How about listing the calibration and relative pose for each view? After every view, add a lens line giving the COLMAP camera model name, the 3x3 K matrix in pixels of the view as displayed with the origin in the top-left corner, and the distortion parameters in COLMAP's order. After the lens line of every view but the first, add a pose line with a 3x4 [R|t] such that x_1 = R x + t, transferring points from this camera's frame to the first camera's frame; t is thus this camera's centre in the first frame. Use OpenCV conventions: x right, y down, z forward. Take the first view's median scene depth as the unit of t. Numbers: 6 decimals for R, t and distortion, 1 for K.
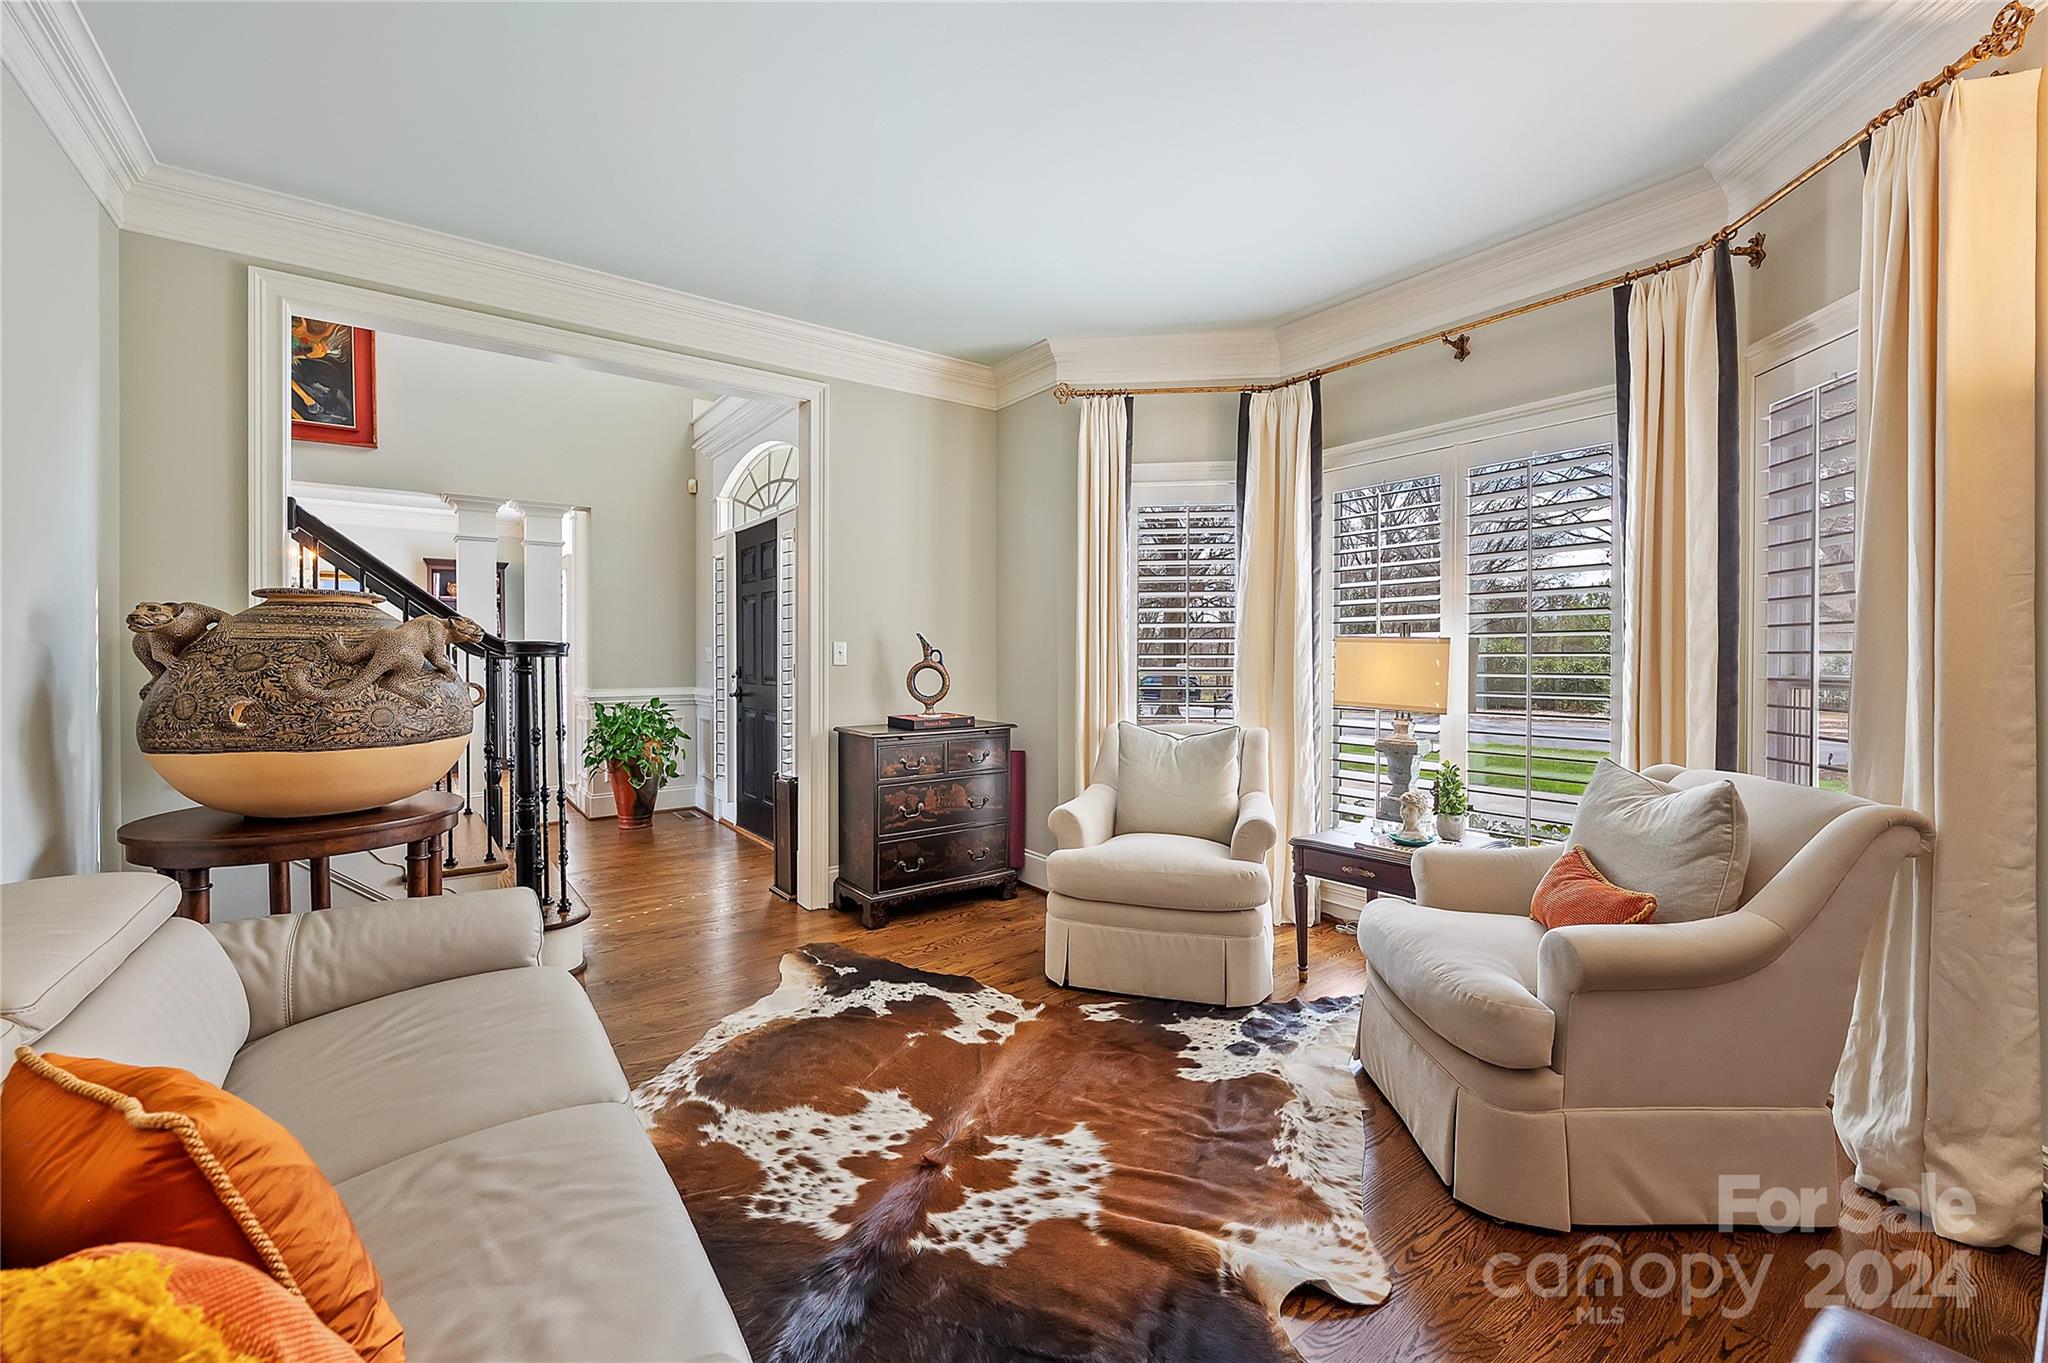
lens RADIAL K [[846.8, 0, 1013.8], [0, 846.8, 647.6], [0, 0, 1]] dist [-0.001063, 0.000161]
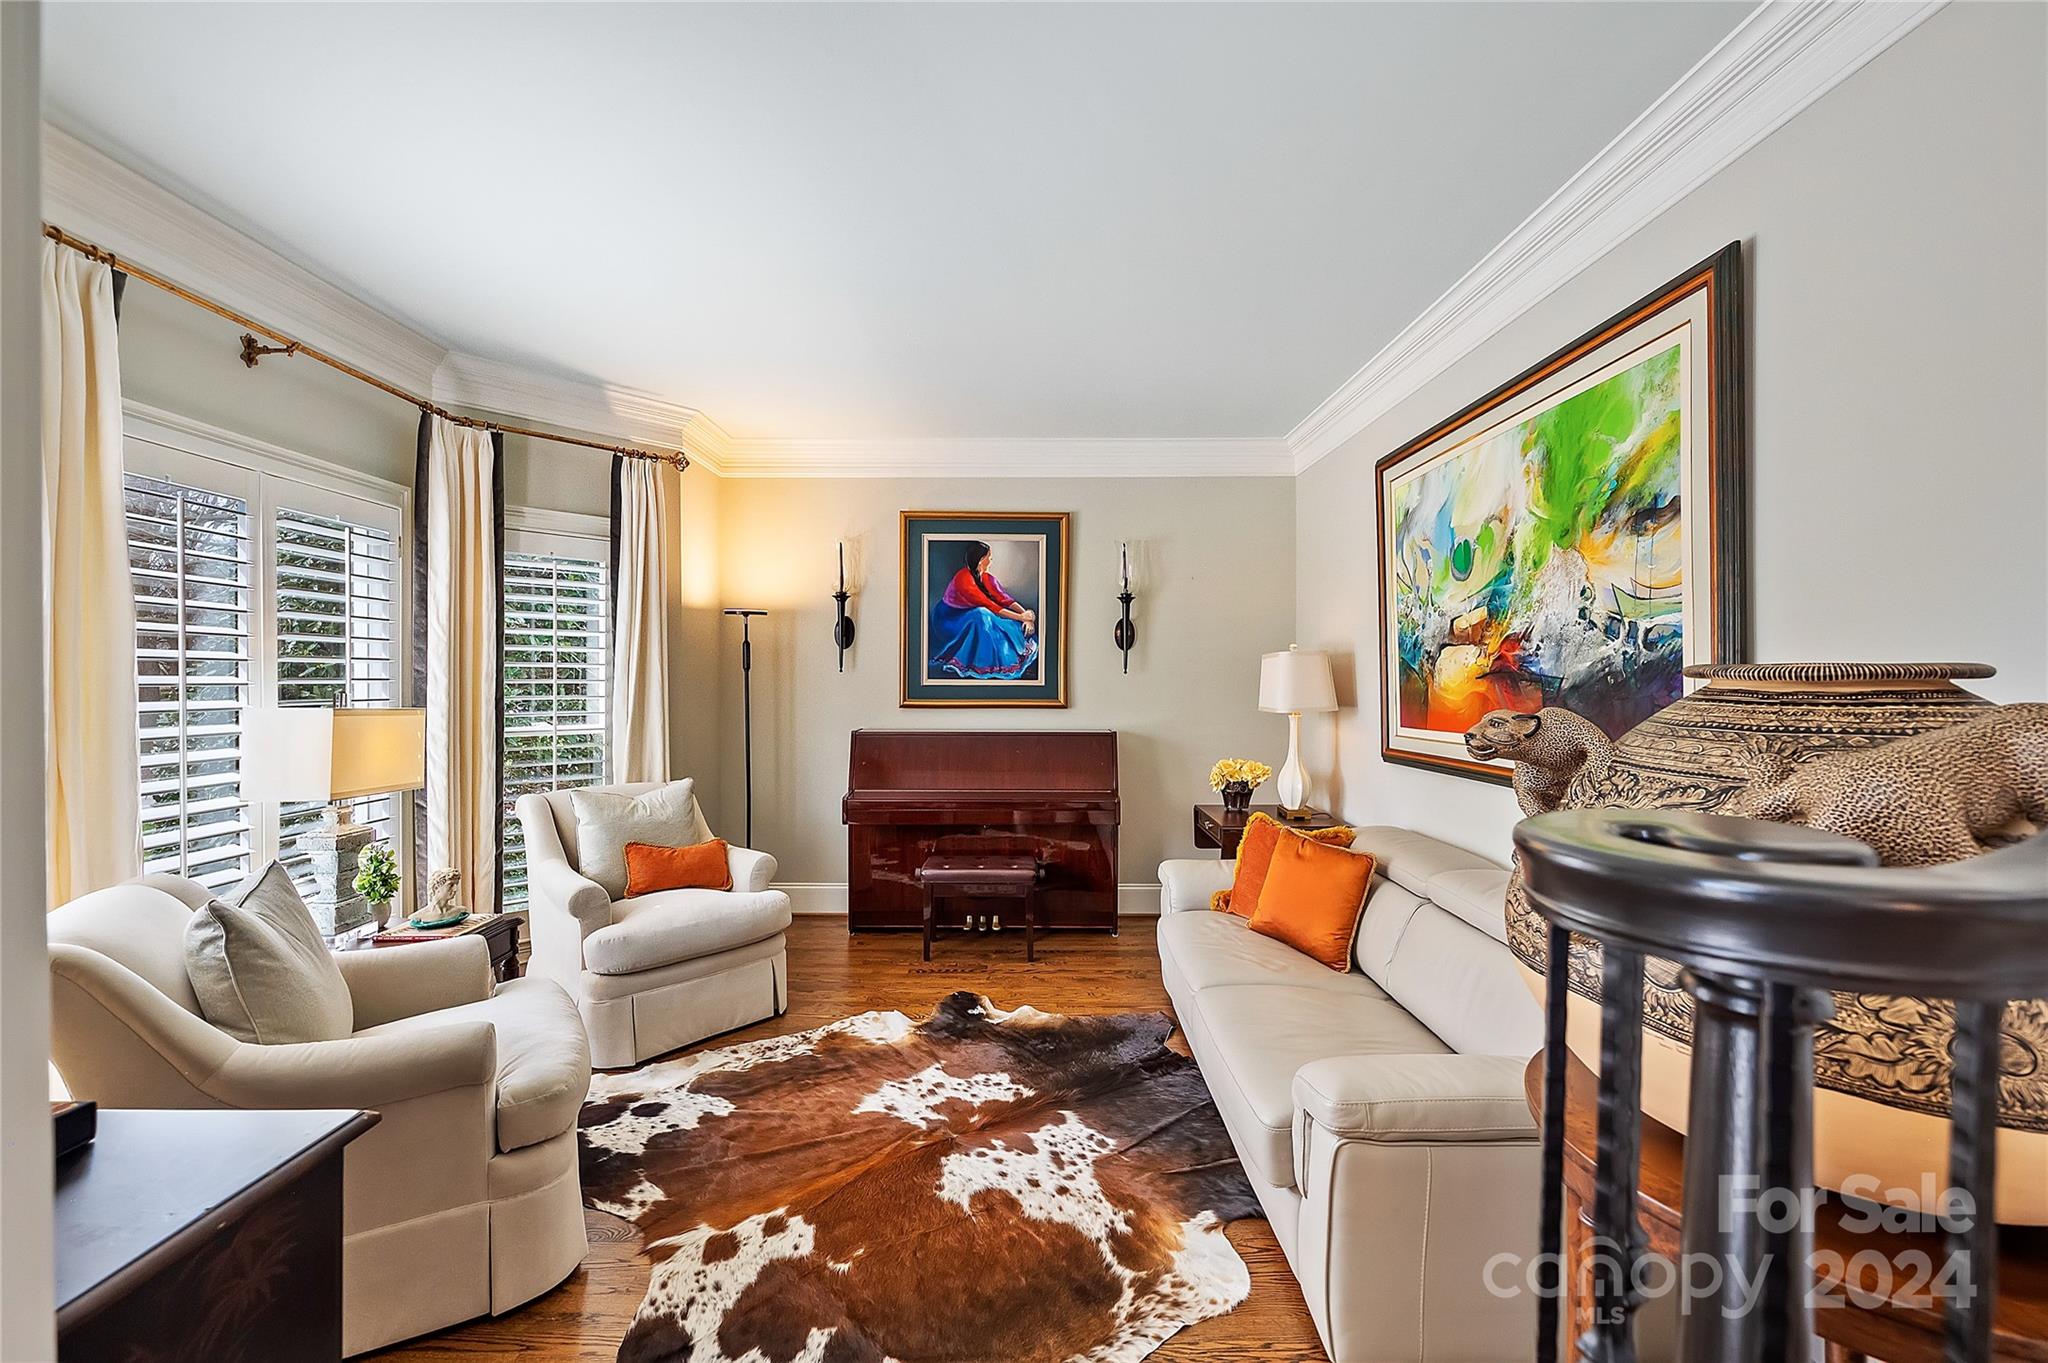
lens RADIAL K [[817.9, 0, 1024.7], [0, 817.9, 699.7], [0, 0, 1]] dist [-0.000035, 0.000028]
pose [[-0.812530, -0.016697, 0.582681, -0.808984], [-0.008259, 0.999819, 0.017133, -0.061628], [-0.582861, 0.009108, -0.812521, 1.826201]]
